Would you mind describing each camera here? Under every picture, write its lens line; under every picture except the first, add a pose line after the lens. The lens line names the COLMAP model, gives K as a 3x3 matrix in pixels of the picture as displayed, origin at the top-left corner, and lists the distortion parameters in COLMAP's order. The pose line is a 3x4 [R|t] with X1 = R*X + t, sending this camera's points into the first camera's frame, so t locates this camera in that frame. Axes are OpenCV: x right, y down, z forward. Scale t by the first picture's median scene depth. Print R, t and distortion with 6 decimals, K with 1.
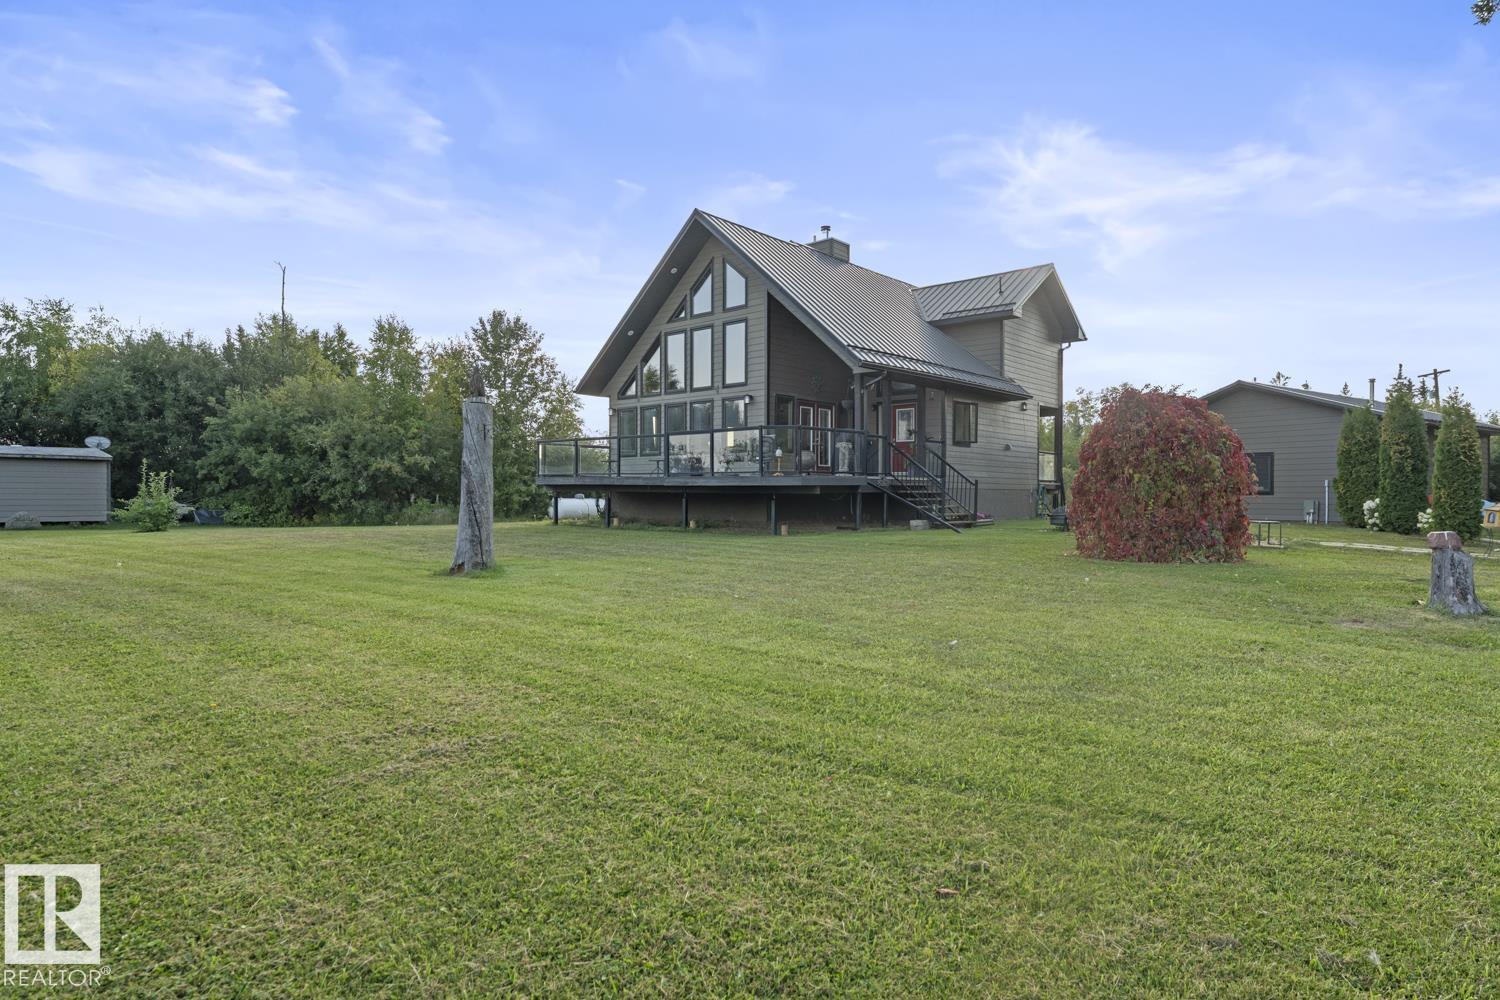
lens RADIAL K [[845.9, 0, 750.0], [0, 845.9, 500.0], [0, 0, 1]] dist [-0.003504, -0.000717]
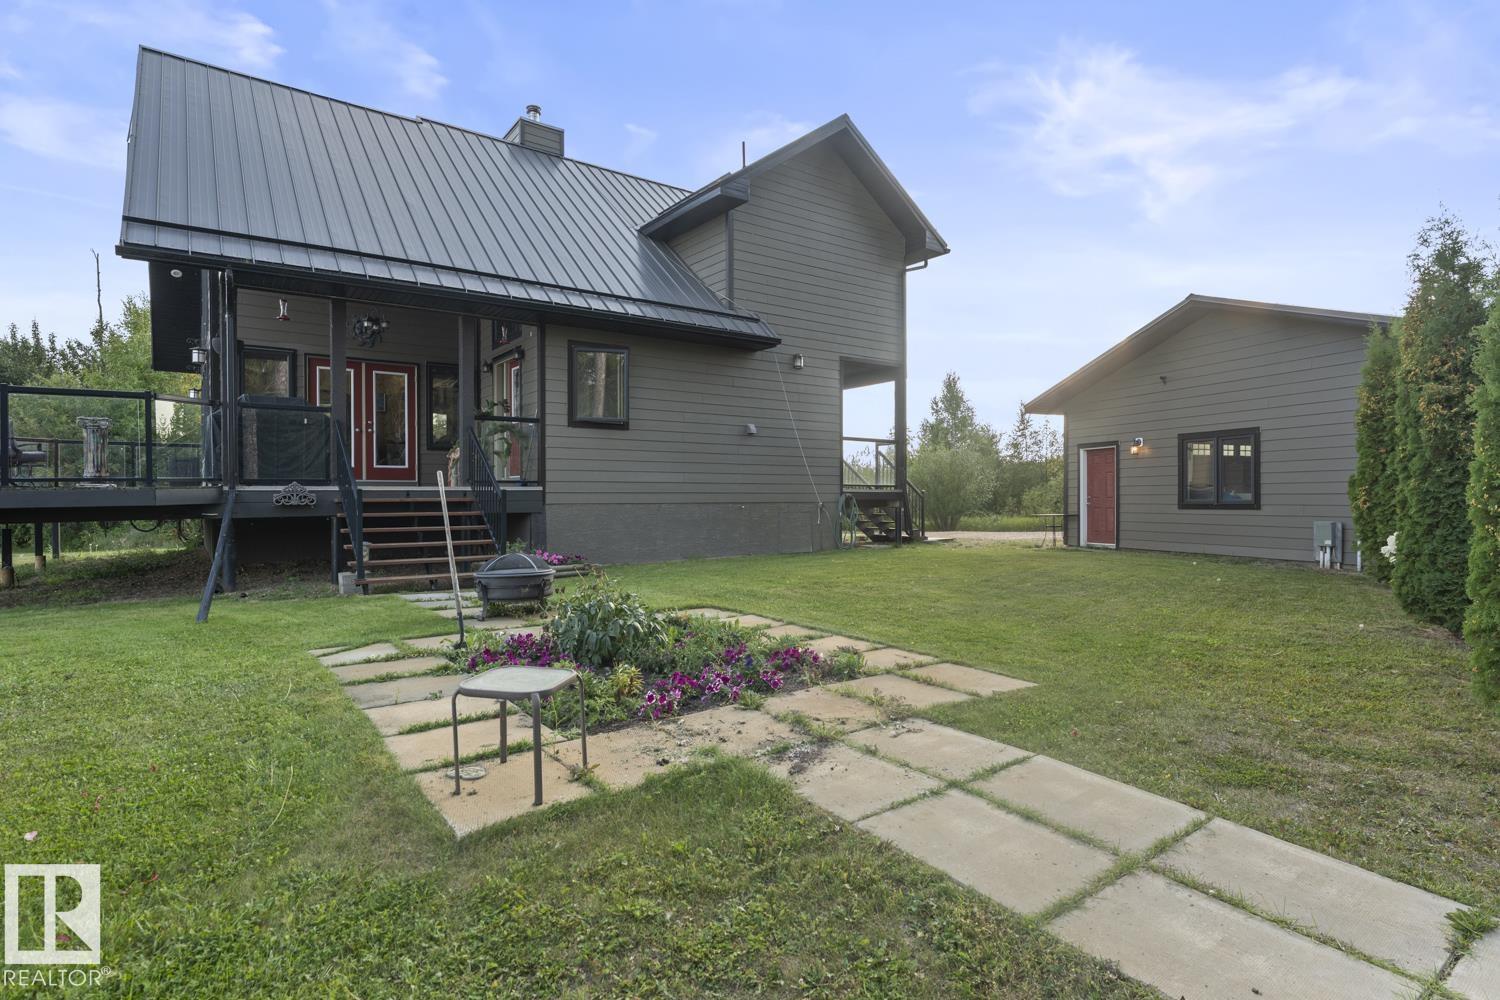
lens RADIAL K [[792.3, 0, 750.0], [0, 792.3, 500.0], [0, 0, 1]] dist [0.002161, -0.000227]
pose [[0.980177, -0.007790, -0.197973, 0.412658], [0.007130, 0.999966, -0.004043, -0.012188], [0.197998, 0.002551, 0.980199, 0.463623]]
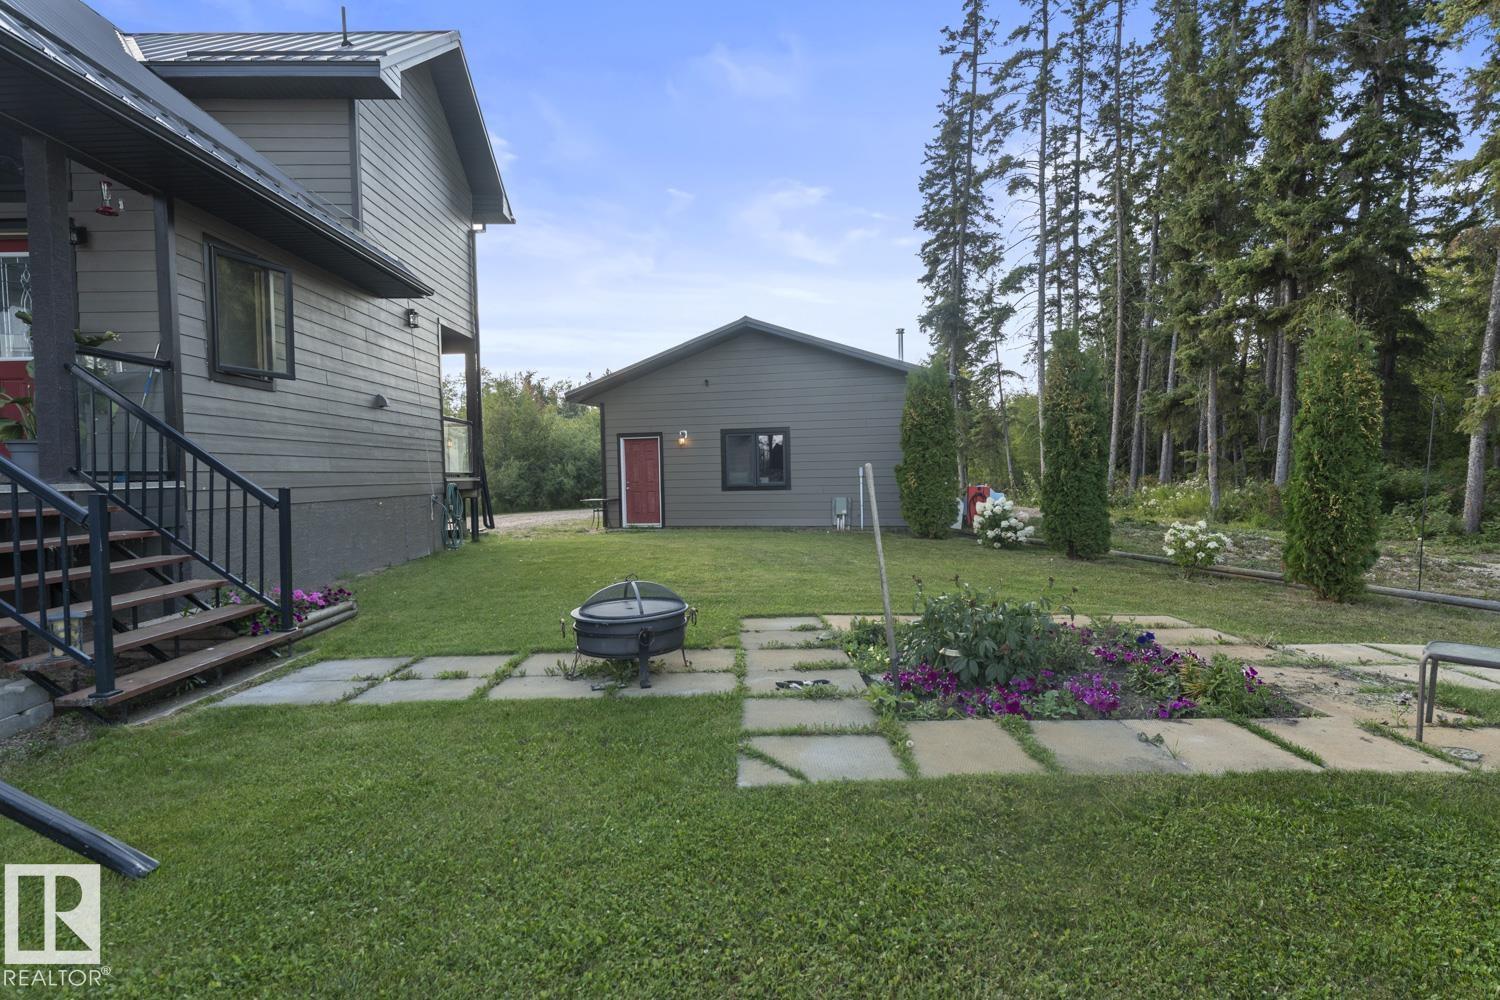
lens RADIAL K [[777.1, 0, 750.0], [0, 777.1, 500.0], [0, 0, 1]] dist [0.014150, -0.000243]
pose [[0.726091, -0.041828, 0.686325, 0.162964], [0.024756, 0.999091, 0.034699, -0.020473], [-0.687153, -0.008204, 0.726467, 0.568195]]
